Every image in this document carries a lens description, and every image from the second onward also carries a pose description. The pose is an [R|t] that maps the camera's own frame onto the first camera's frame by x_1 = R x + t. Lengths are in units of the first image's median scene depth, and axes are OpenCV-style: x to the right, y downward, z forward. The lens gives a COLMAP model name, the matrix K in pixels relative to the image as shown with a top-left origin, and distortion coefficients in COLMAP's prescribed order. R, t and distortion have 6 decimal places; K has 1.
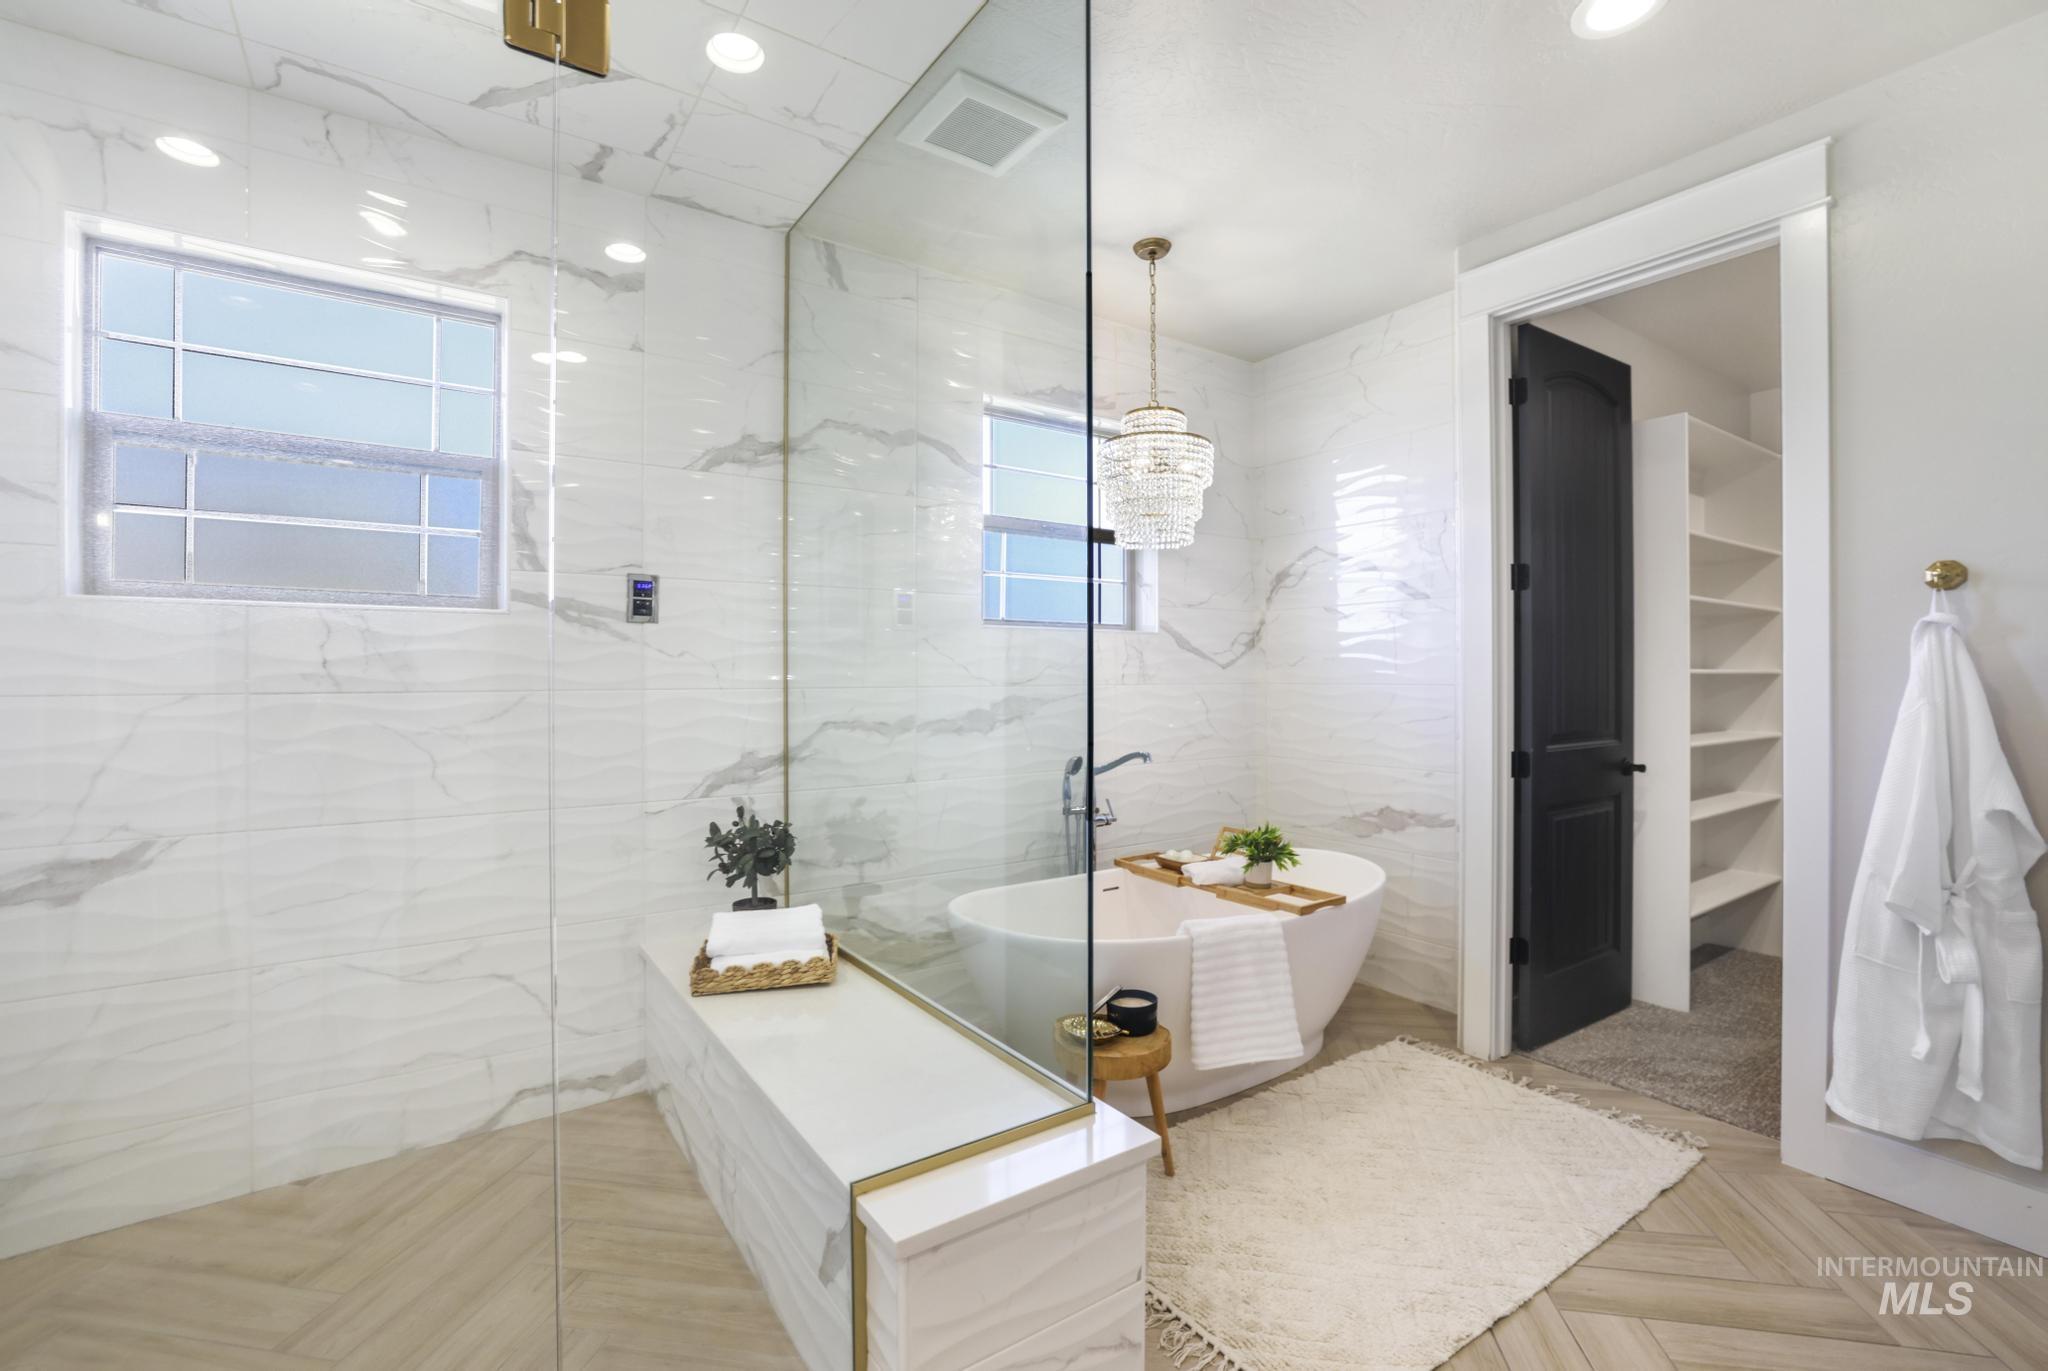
lens RADIAL K [[898.2, 0, 1016.7], [0, 898.2, 683.3], [0, 0, 1]] dist [-0.025312, 0.004775]
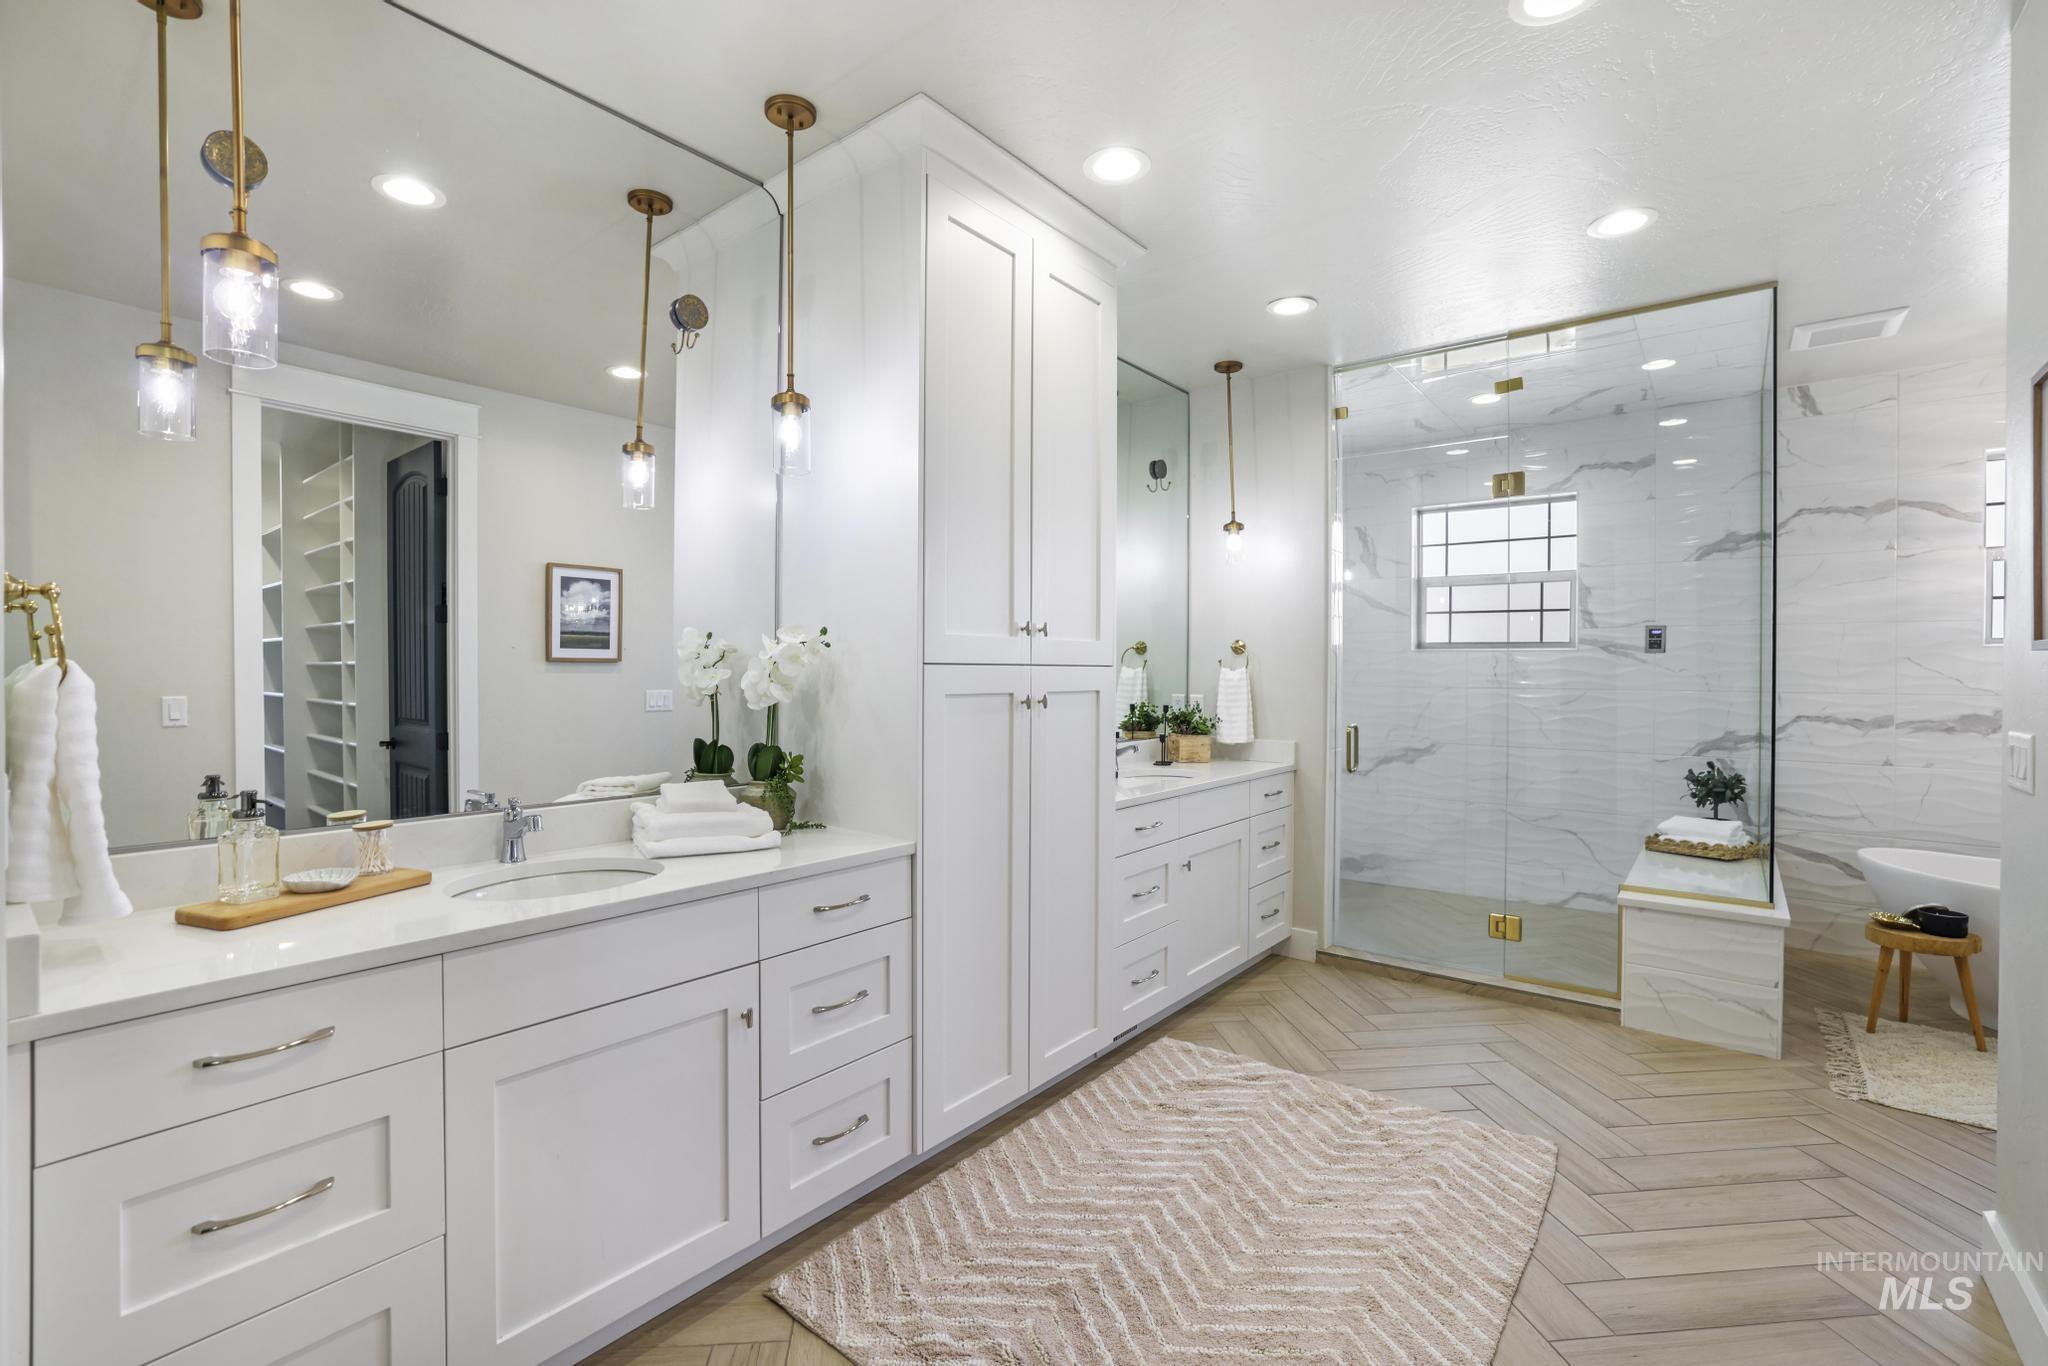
lens RADIAL K [[898.2, 0, 1015.9], [0, 898.2, 680.4], [0, 0, 1]] dist [-0.025312, 0.004775]
pose [[0.290453, 0.016386, -0.956749, 0.896870], [-0.013914, 0.999820, 0.012900, -0.017641], [0.956788, 0.009565, 0.290629, -0.724440]]
